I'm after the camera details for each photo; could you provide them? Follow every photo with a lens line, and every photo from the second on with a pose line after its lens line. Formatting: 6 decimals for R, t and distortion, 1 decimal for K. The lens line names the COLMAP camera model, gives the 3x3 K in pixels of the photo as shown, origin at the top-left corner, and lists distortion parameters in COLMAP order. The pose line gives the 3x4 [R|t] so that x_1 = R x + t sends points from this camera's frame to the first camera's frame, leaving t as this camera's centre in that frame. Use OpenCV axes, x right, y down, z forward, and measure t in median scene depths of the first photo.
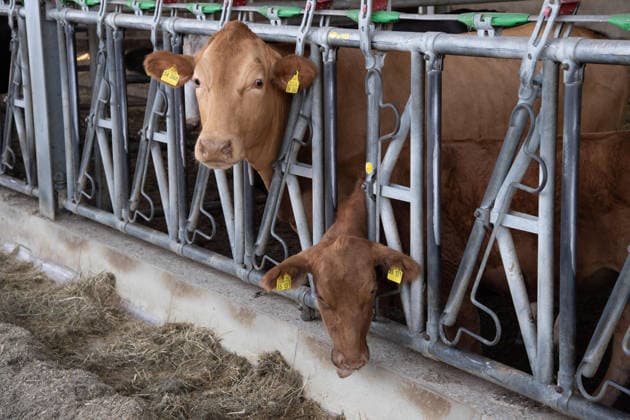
lens RADIAL K [[1074.1, 0, 315.0], [0, 1074.1, 212.1], [0, 0, 1]] dist [0.455512, 0.000000]
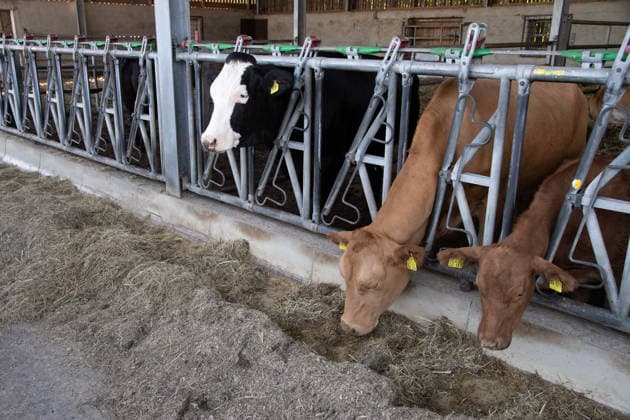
lens RADIAL K [[542.3, 0, 315.8], [0, 542.3, 209.0], [0, 0, 1]] dist [0.003661, -0.002392]
pose [[0.982123, -0.071687, 0.174054, -0.172154], [0.051565, 0.991733, 0.117499, -0.050185], [-0.181038, -0.106423, 0.977701, 0.233474]]
